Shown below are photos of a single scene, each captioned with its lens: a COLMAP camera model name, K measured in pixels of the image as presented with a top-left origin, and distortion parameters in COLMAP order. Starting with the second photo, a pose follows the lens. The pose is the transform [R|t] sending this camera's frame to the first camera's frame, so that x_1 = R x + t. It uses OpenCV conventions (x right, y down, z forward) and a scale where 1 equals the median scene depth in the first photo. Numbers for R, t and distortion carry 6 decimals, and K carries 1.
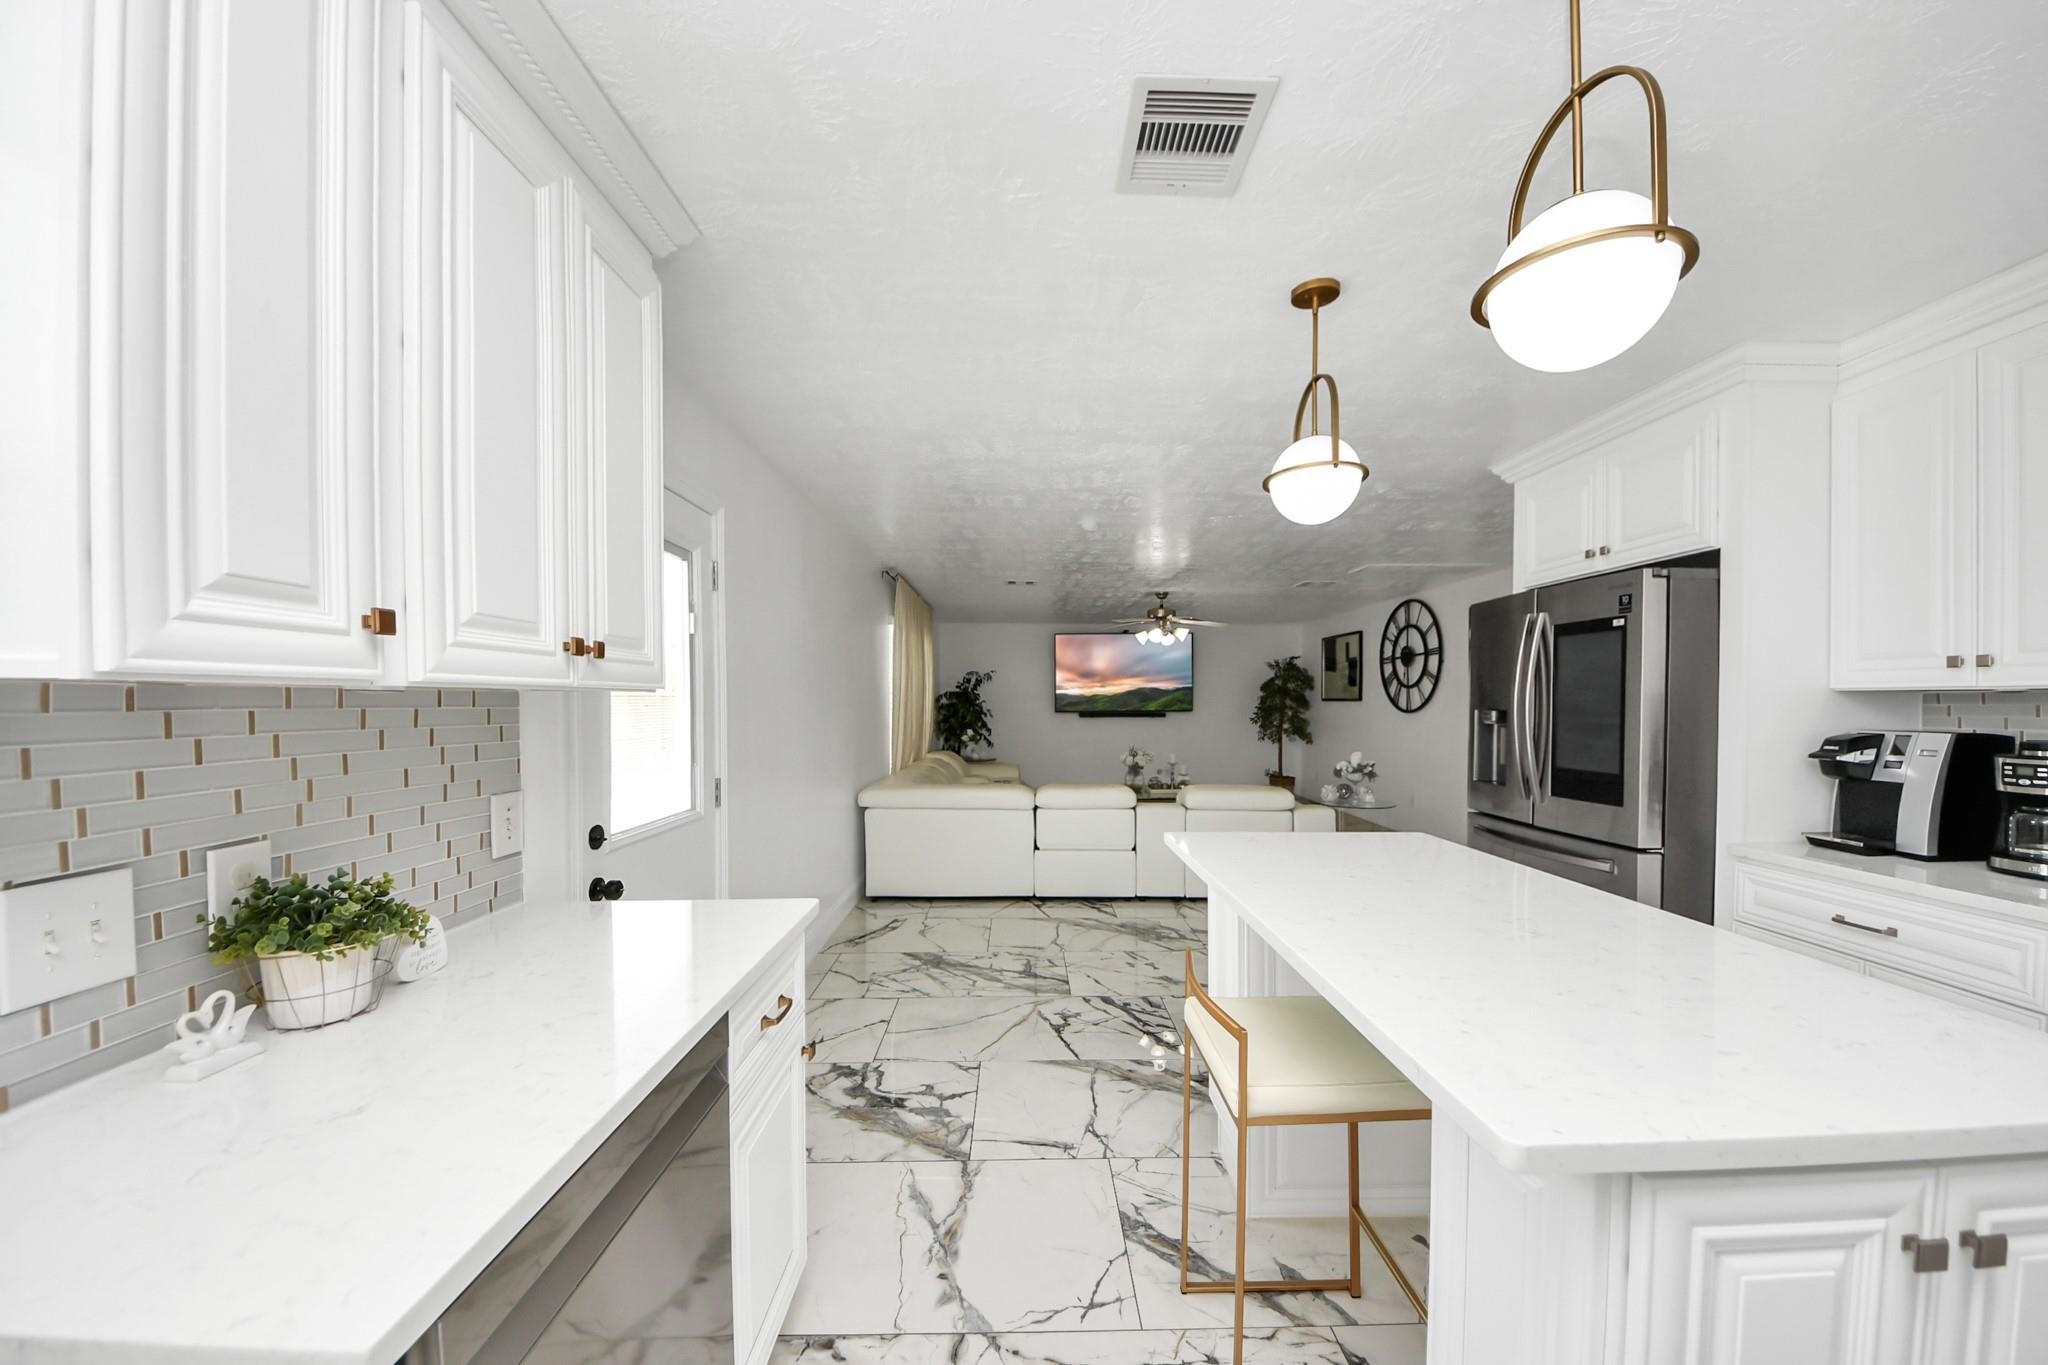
lens RADIAL K [[731.3, 0, 1024.7], [0, 731.3, 714.3], [0, 0, 1]] dist [0.016754, -0.014462]
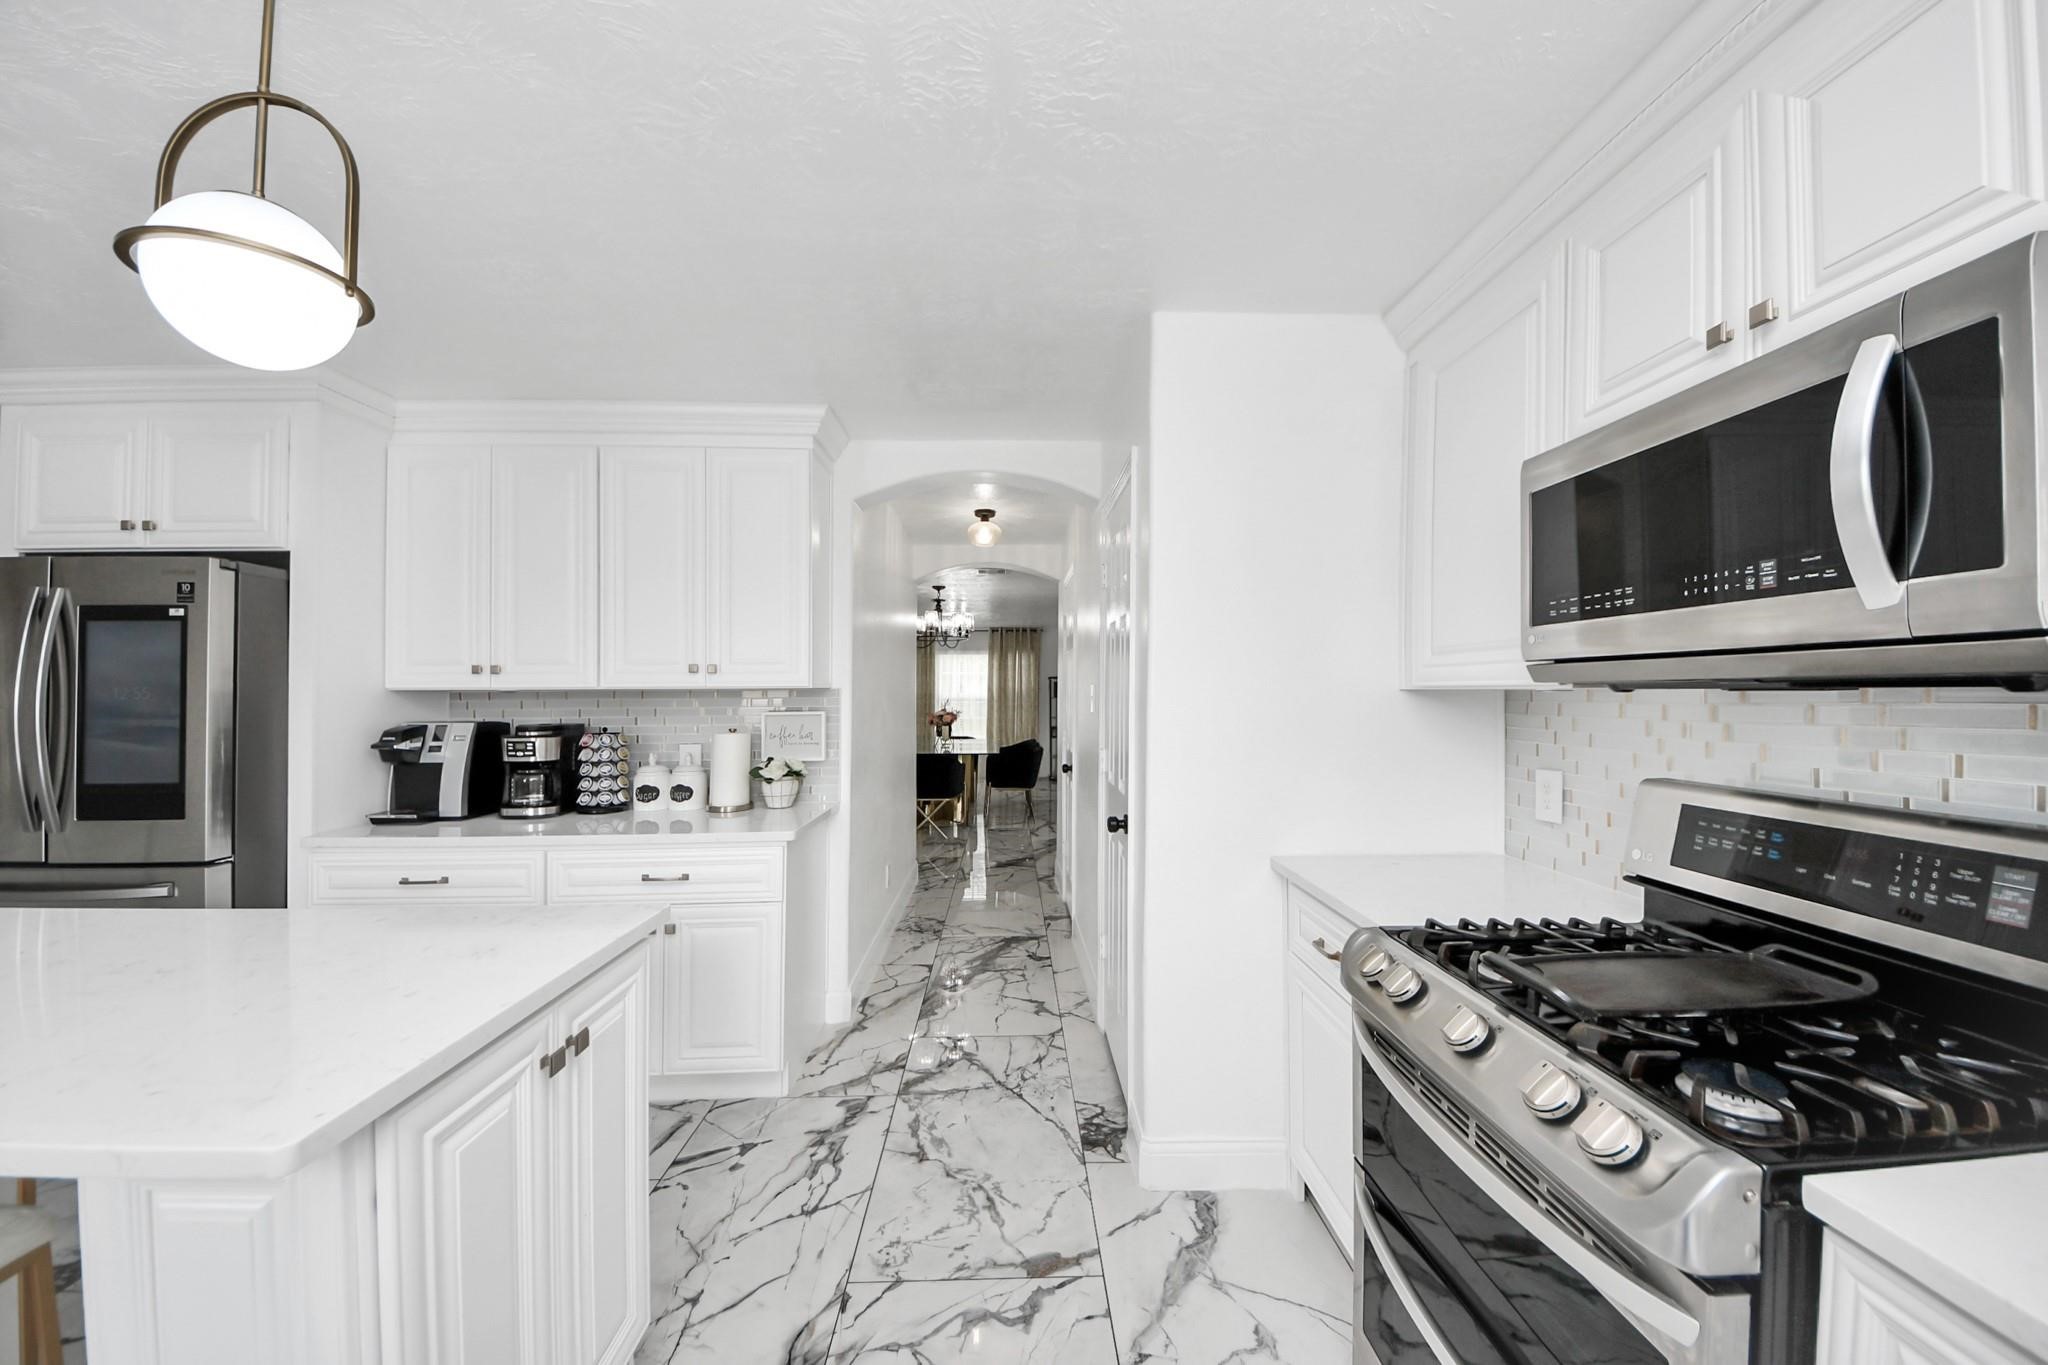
lens RADIAL K [[734.9, 0, 1039.0], [0, 734.9, 693.3], [0, 0, 1]] dist [0.027713, -0.019207]
pose [[-0.040386, 0.000030, 0.999184, -0.118872], [0.021367, 0.999771, 0.000834, -0.005511], [-0.998956, 0.021383, -0.040377, -0.000380]]
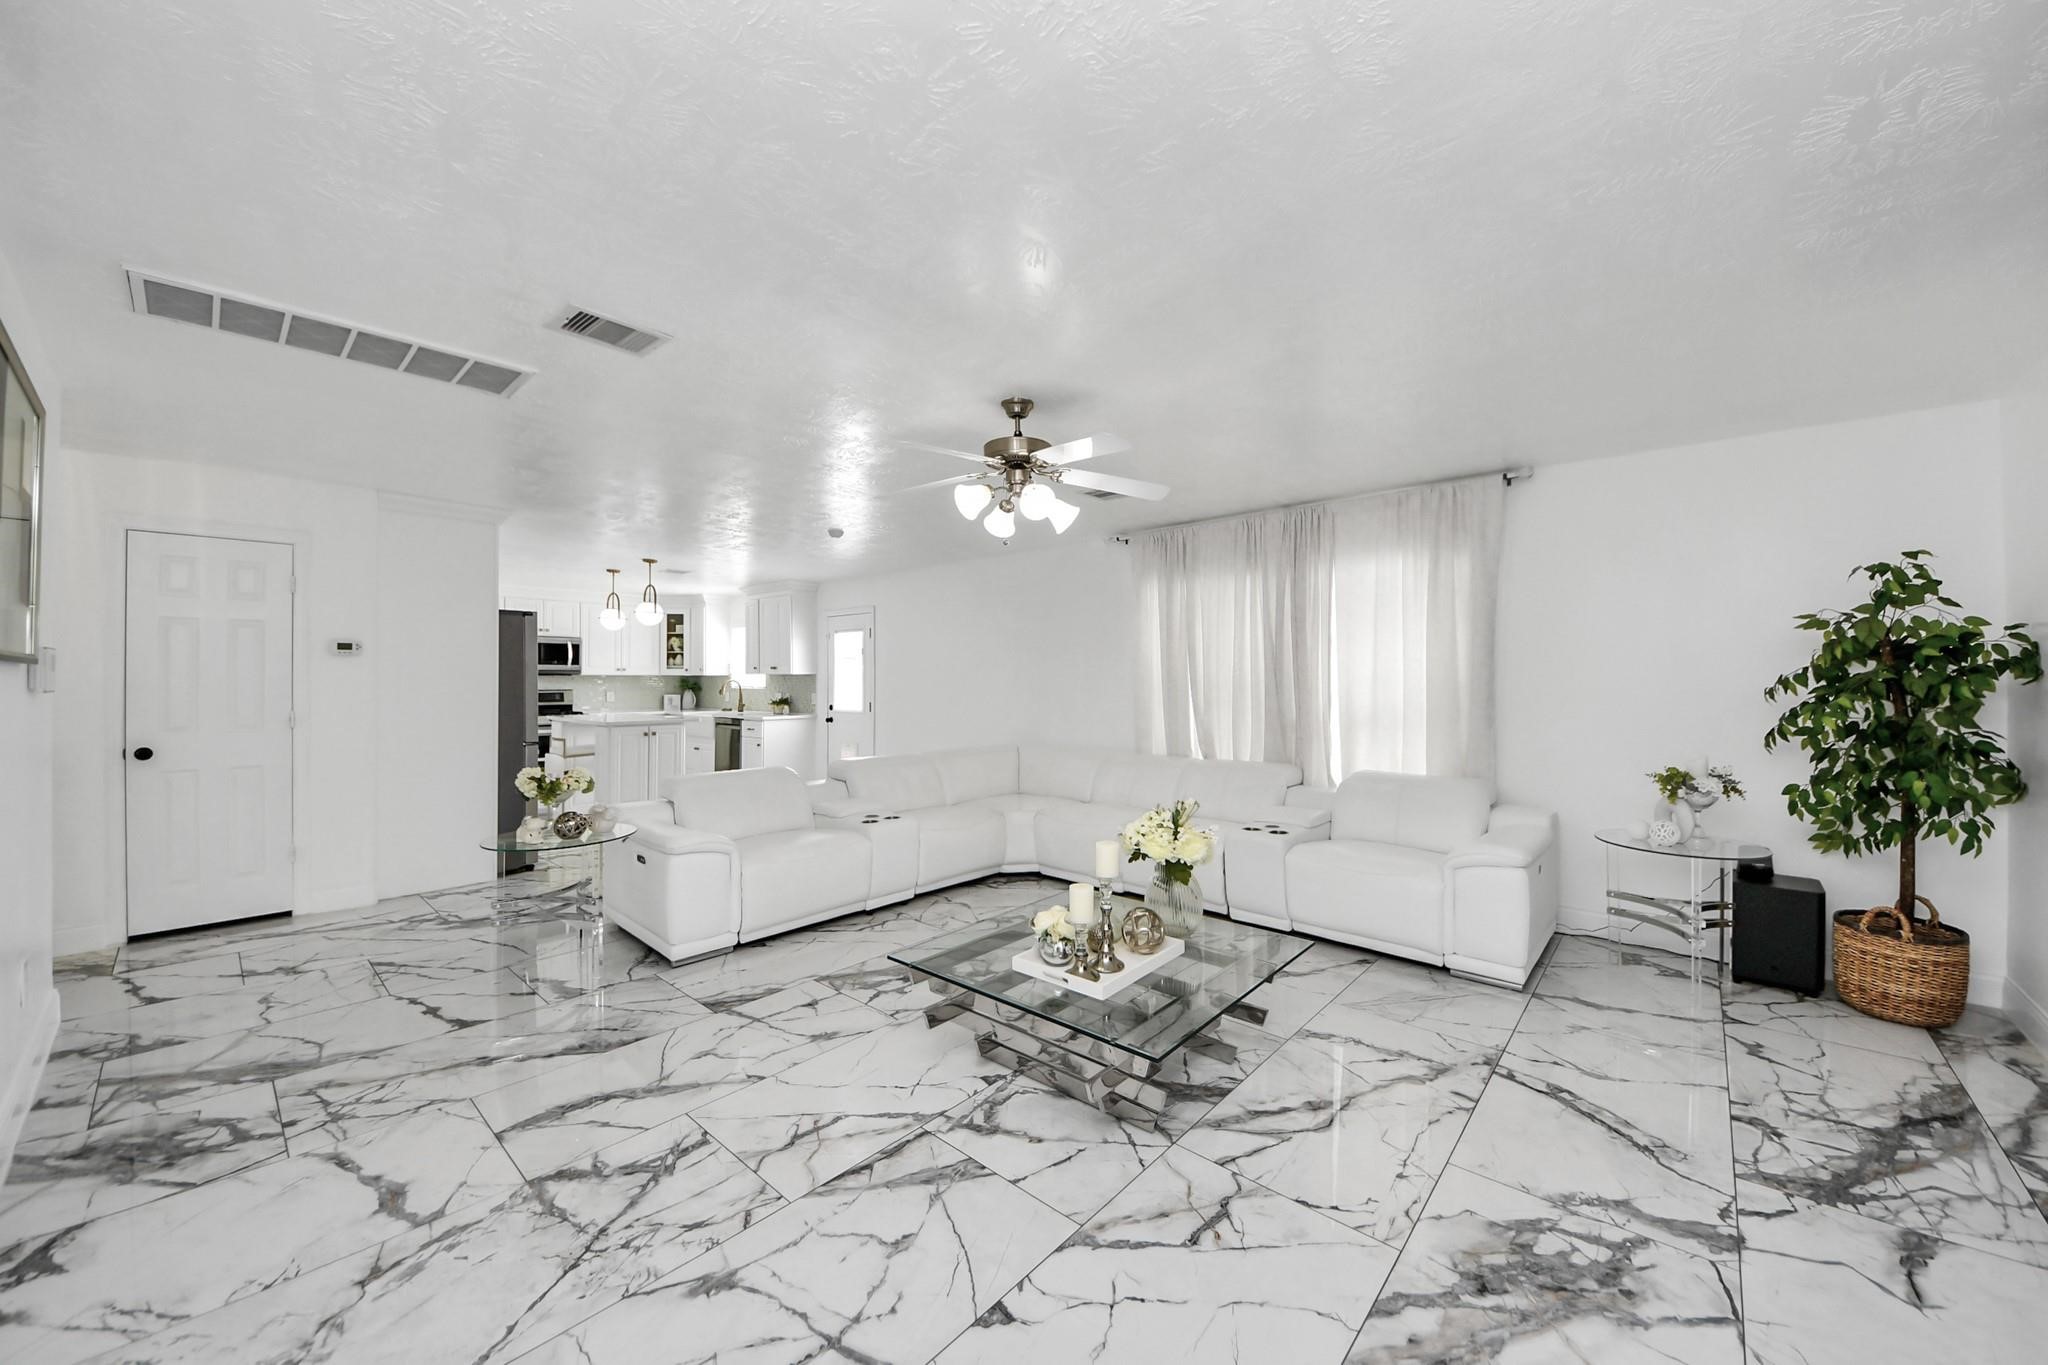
lens RADIAL K [[734.7, 0, 1046.3], [0, 734.7, 682.0], [0, 0, 1]] dist [0.028543, -0.014988]
pose [[-0.657681, 0.002409, -0.753292, 1.433883], [-0.014670, 0.999764, 0.016006, -0.057321], [0.753153, 0.021578, -0.657491, 3.807508]]
